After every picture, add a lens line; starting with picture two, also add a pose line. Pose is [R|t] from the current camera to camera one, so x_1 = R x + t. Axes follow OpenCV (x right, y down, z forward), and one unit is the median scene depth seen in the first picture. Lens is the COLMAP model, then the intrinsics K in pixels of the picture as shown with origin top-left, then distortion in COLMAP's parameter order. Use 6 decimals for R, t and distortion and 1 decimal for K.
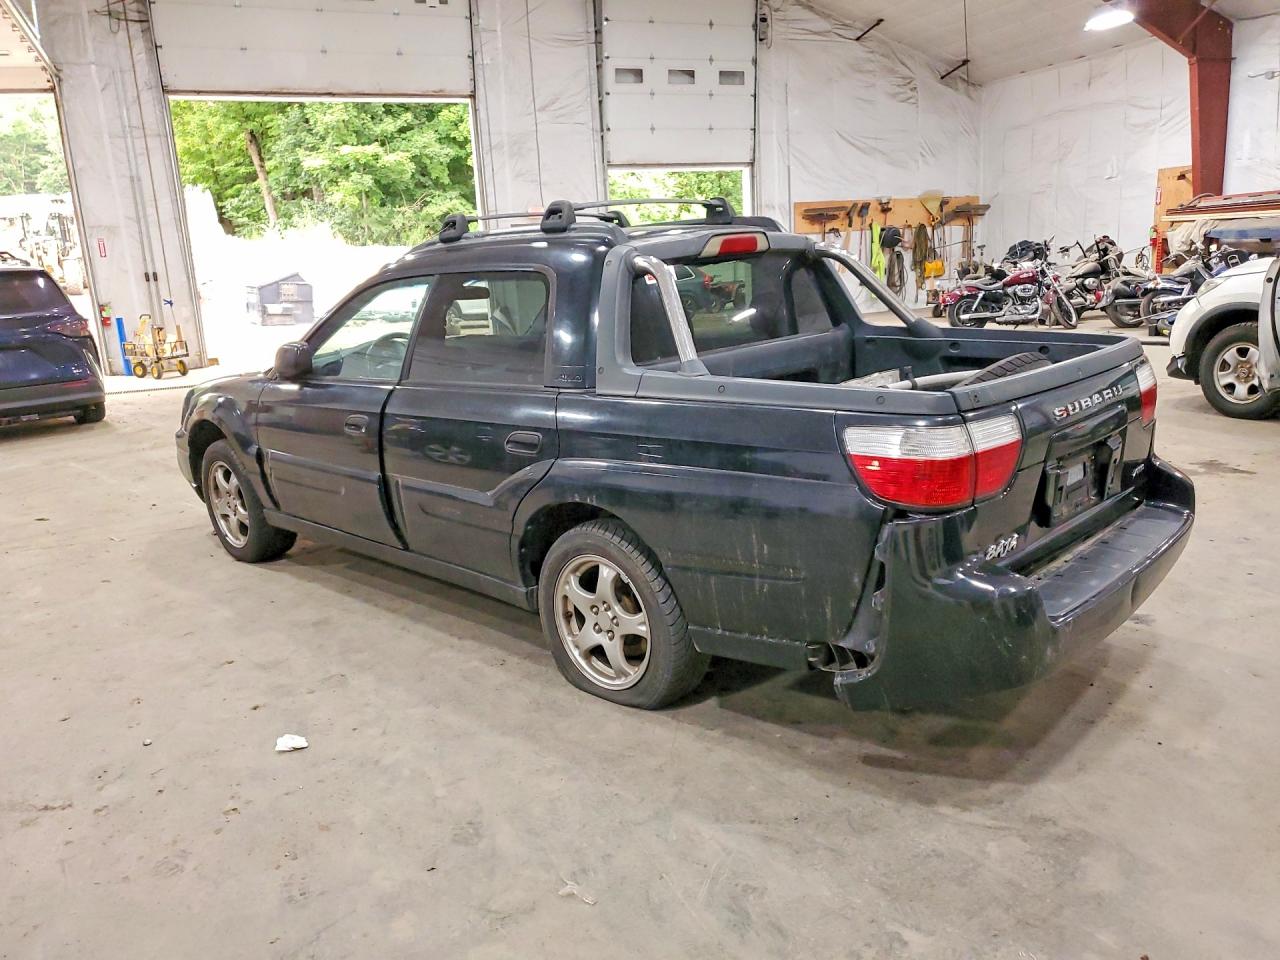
lens RADIAL K [[982.6, 0, 643.0], [0, 982.6, 494.2], [0, 0, 1]] dist [-0.001754, 0.022447]
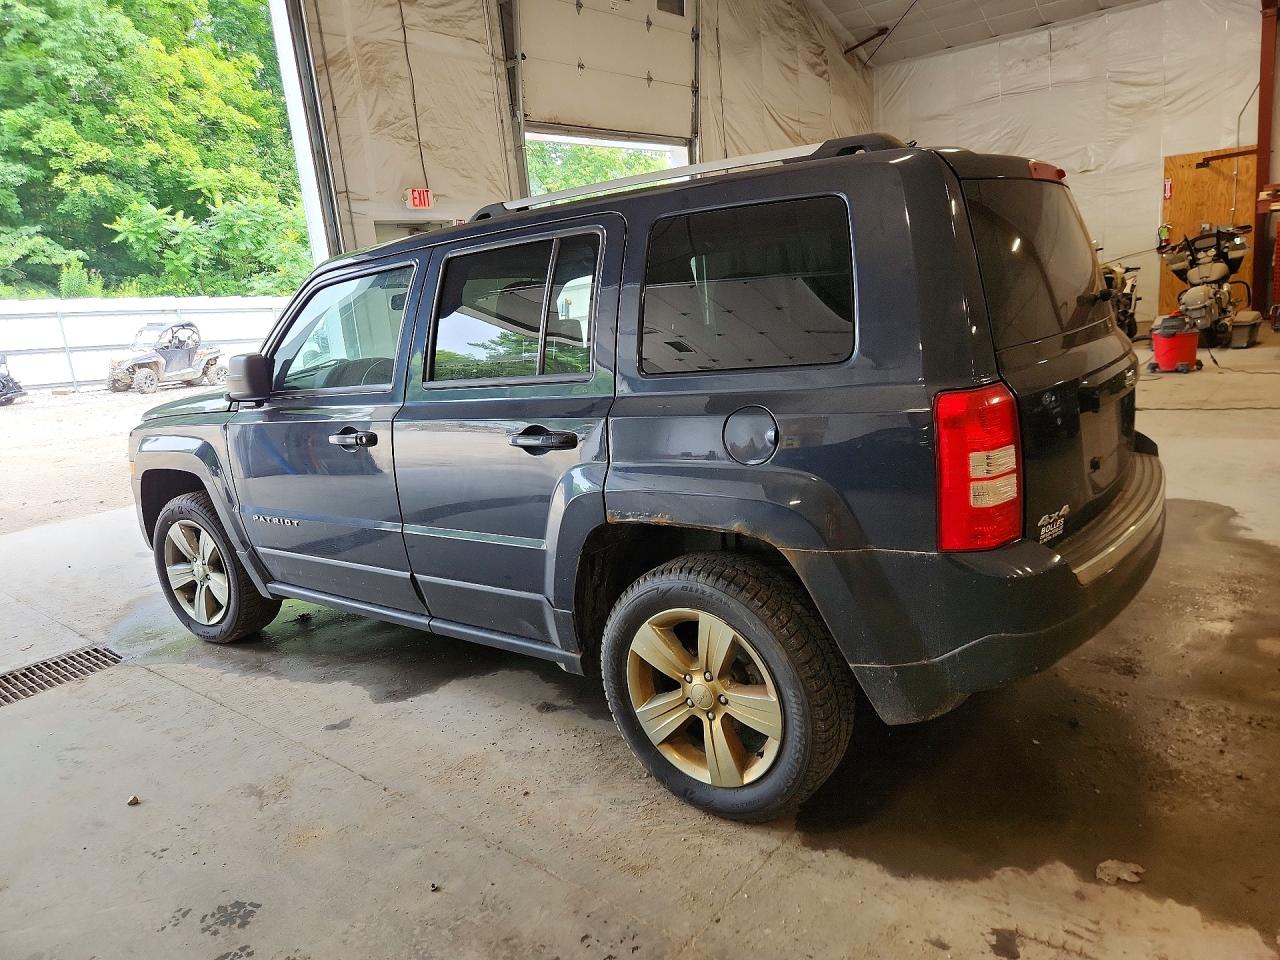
lens RADIAL K [[861.8, 0, 641.8], [0, 861.8, 472.8], [0, 0, 1]] dist [0.049482, -0.038175]
pose [[0.891576, -0.123176, 0.435799, -0.220140], [0.143552, 0.989544, -0.013994, -0.118773], [-0.429518, 0.075037, 0.899935, 0.540006]]
